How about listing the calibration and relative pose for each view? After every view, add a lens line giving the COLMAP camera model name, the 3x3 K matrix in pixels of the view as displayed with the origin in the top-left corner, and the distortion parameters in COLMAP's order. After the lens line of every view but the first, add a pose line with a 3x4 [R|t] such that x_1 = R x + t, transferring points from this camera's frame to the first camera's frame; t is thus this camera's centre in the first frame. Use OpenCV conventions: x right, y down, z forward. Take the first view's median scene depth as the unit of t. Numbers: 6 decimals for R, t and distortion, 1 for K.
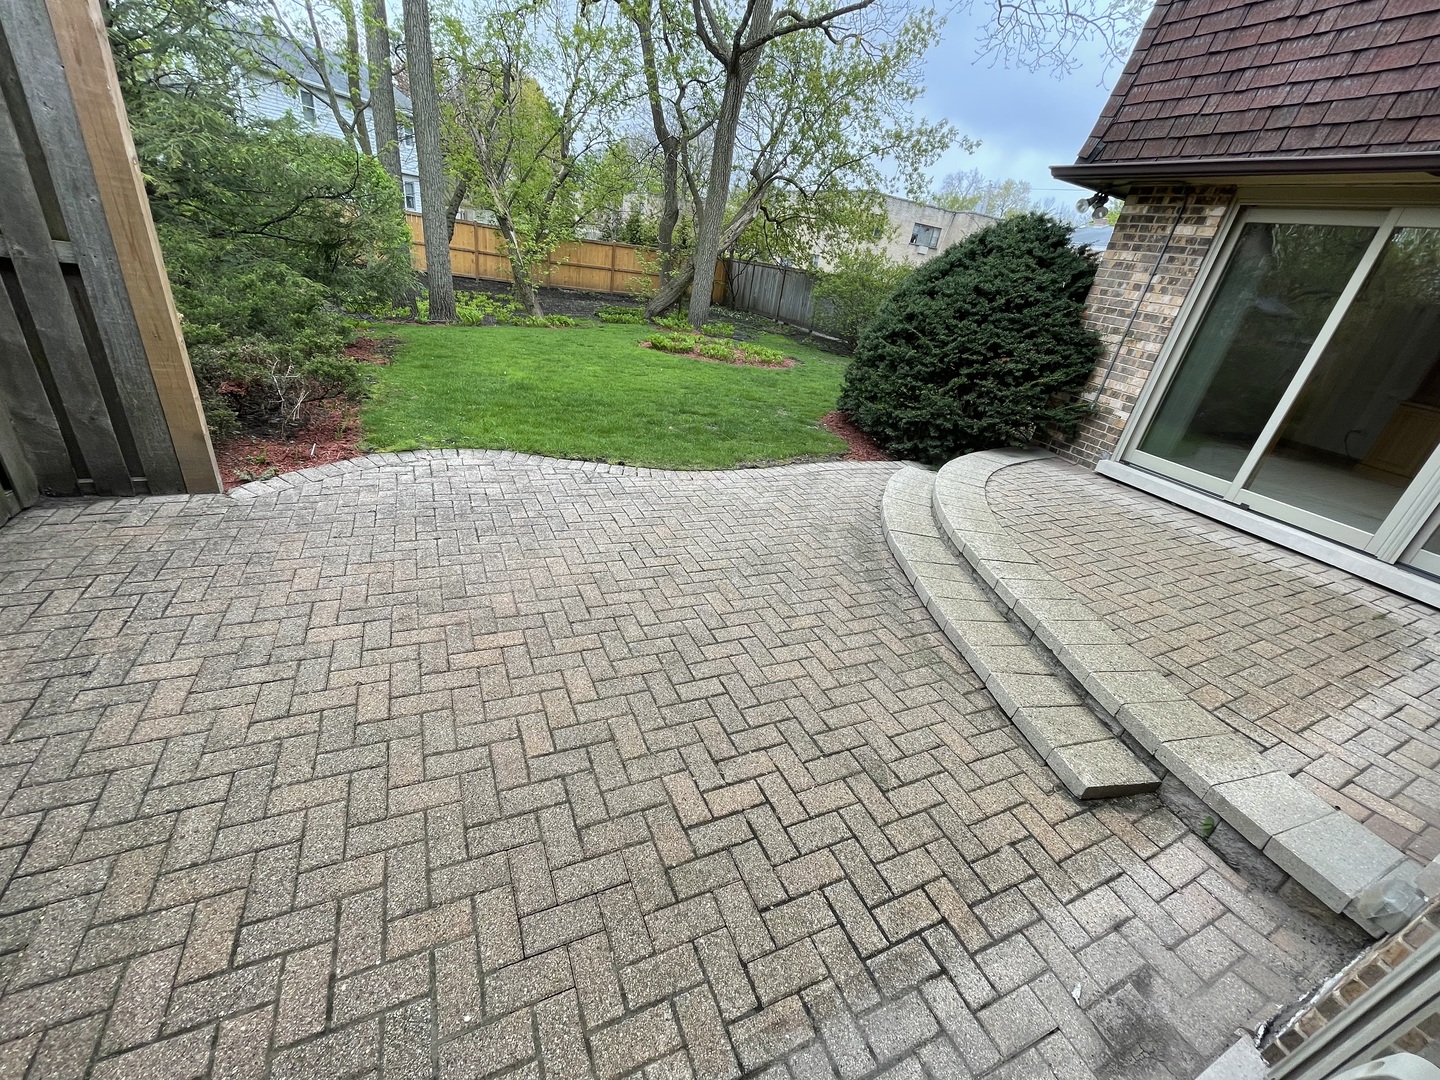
lens RADIAL K [[581.0, 0, 715.1], [0, 581.0, 532.9], [0, 0, 1]] dist [-0.013245, 0.011788]
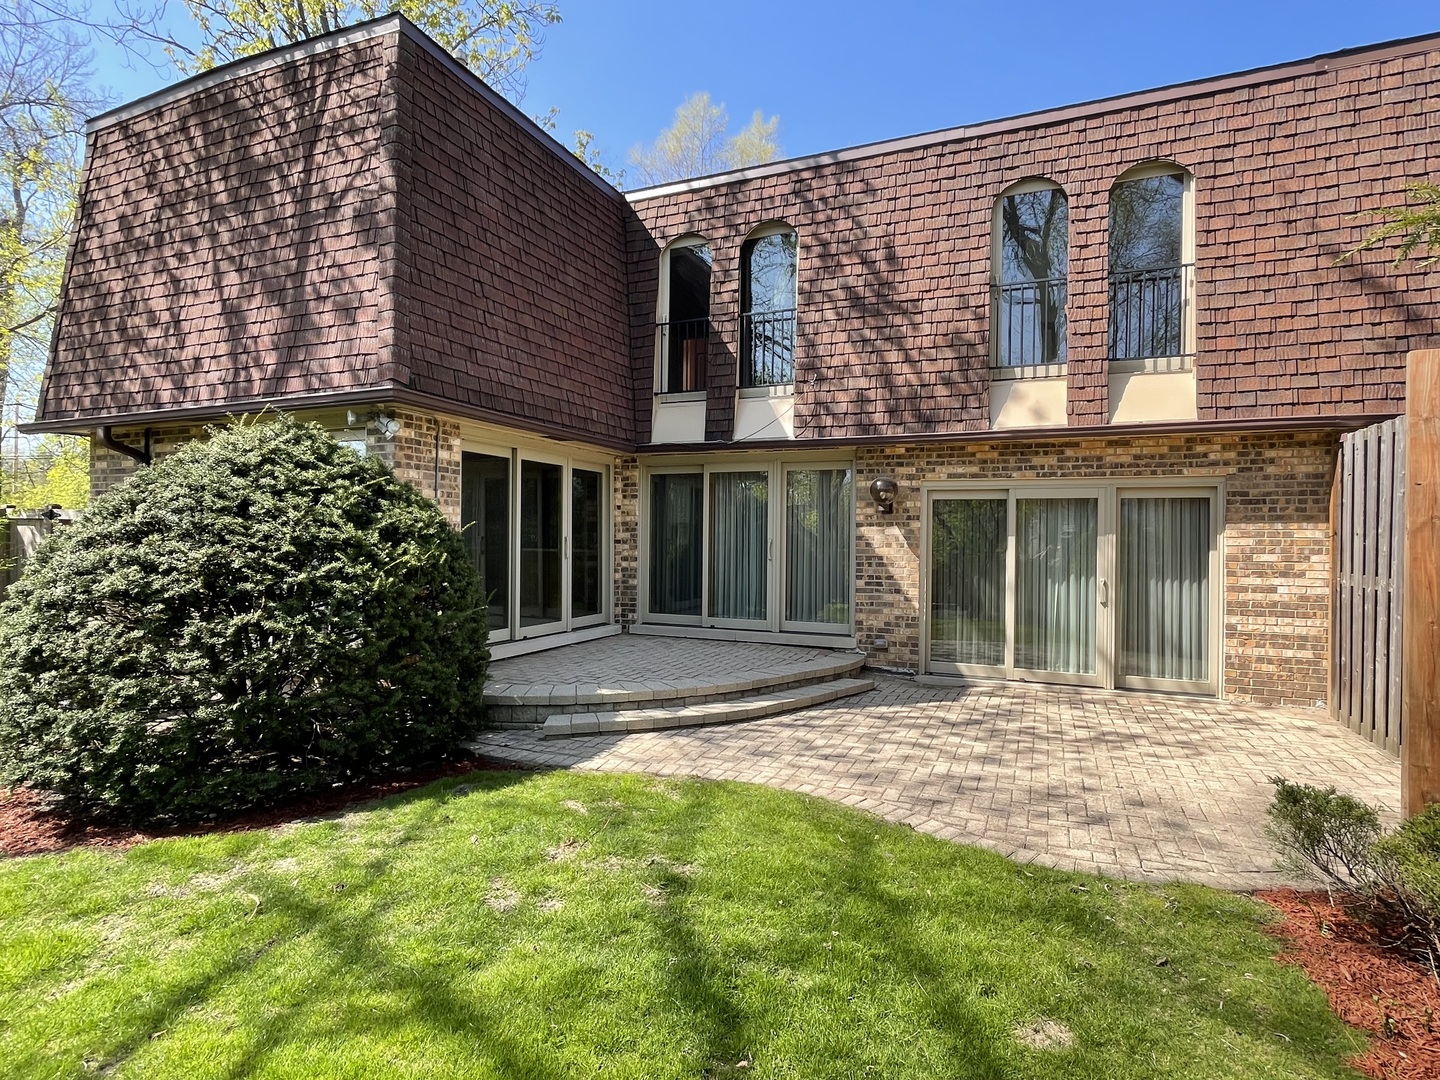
lens RADIAL K [[766.7, 0, 720.0], [0, 766.7, 540.0], [0, 0, 1]] dist [-0.000761, -0.000127]
pose [[-0.667058, -0.147556, 0.730247, -0.677595], [0.234130, 0.889008, 0.393506, -0.820558], [-0.707260, 0.433464, -0.558473, 1.497420]]
